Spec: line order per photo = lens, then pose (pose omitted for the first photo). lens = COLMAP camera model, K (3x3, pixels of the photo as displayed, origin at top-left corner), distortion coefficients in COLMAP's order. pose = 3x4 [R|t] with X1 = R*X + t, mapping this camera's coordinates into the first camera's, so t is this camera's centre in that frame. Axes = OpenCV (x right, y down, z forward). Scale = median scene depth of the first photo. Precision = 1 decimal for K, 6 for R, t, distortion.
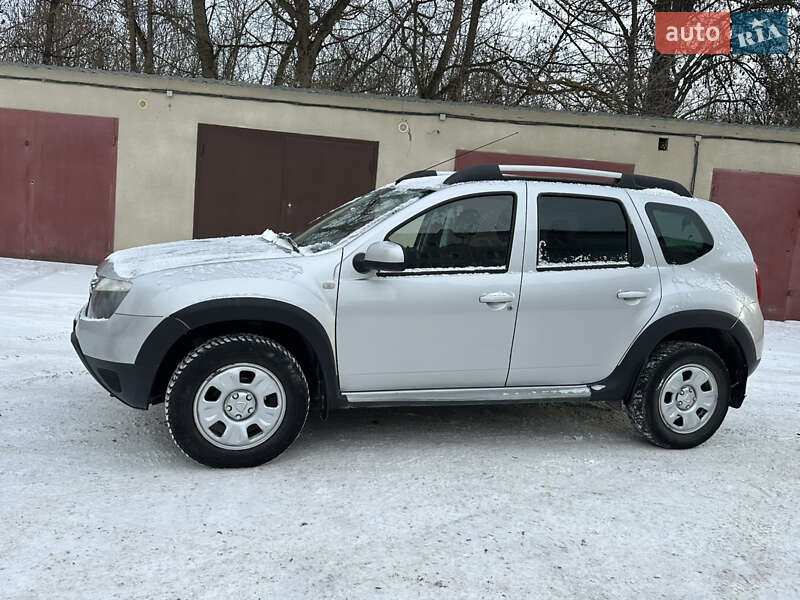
lens RADIAL K [[656.5, 0, 395.3], [0, 656.5, 302.5], [0, 0, 1]] dist [0.105770, -0.150605]
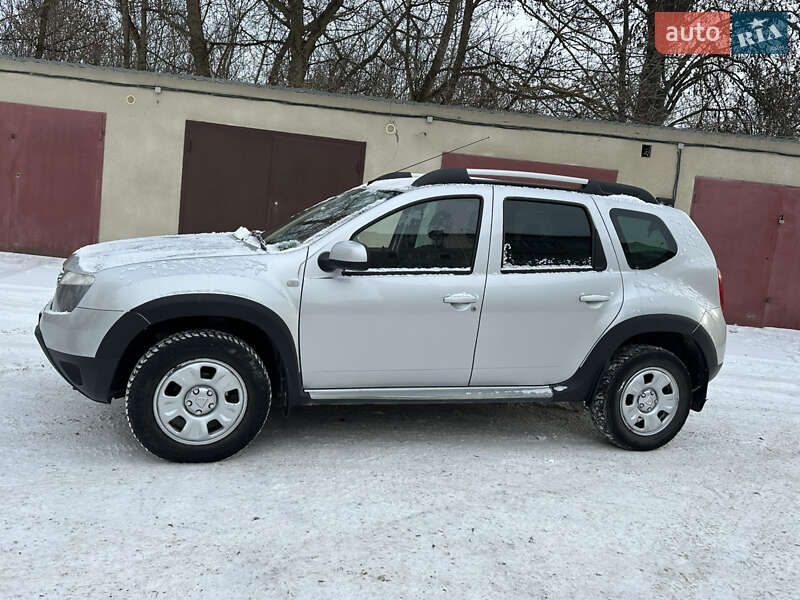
lens RADIAL K [[656.5, 0, 401.3], [0, 656.5, 296.9], [0, 0, 1]] dist [0.105770, -0.150605]
pose [[0.999718, 0.018342, 0.015083, 0.045058], [-0.018206, 0.999793, -0.009097, 0.000988], [-0.015246, 0.008820, 0.999845, -0.014193]]
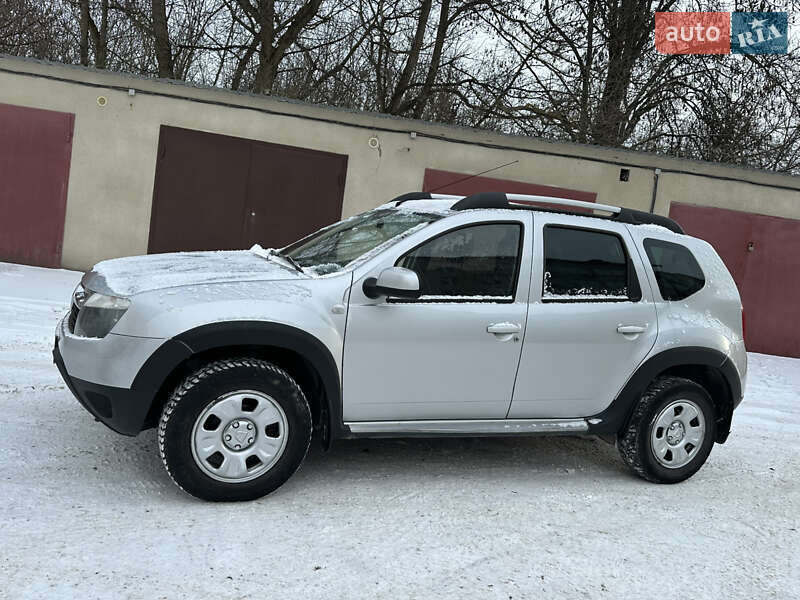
lens RADIAL K [[656.5, 0, 395.3], [0, 656.5, 301.4], [0, 0, 1]] dist [0.105770, -0.150605]
pose [[0.994948, 0.041022, 0.091633, -0.094319], [-0.039306, 0.999018, -0.020451, -0.020023], [-0.092382, 0.016746, 0.995583, 0.034499]]
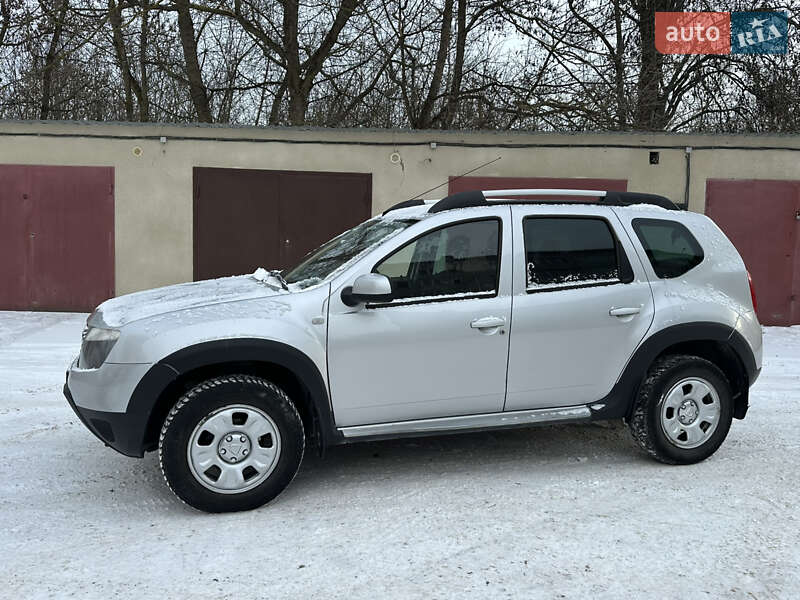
lens RADIAL K [[656.5, 0, 397.7], [0, 656.5, 303.4], [0, 0, 1]] dist [0.105770, -0.150605]
pose [[0.998055, -0.061798, -0.008152, 0.026379], [0.061417, 0.997277, -0.040826, -0.003935], [0.010652, 0.040246, 0.999133, 0.001682]]
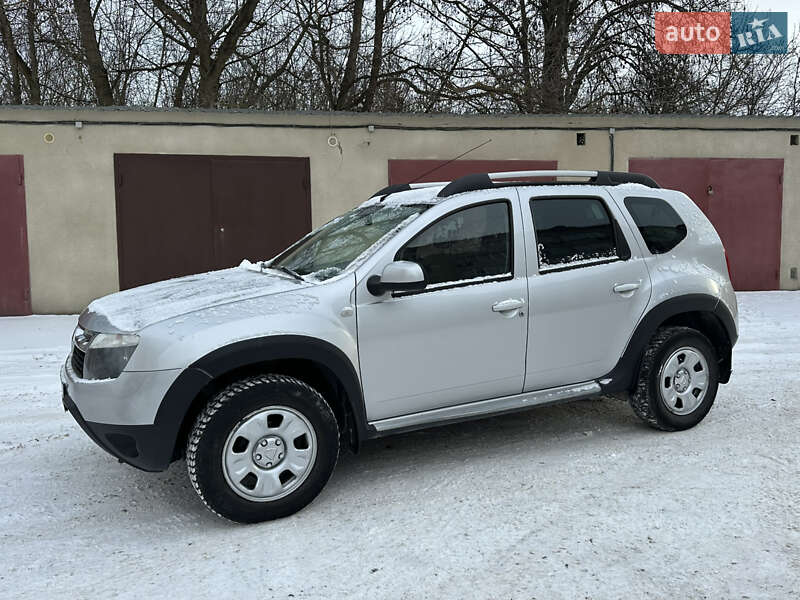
lens RADIAL K [[656.5, 0, 405.6], [0, 656.5, 293.0], [0, 0, 1]] dist [0.105770, -0.150605]
pose [[0.982489, -0.110602, 0.149943, -0.139339], [0.114451, 0.993279, -0.017260, -0.025146], [-0.147026, 0.034119, 0.988544, 0.035352]]
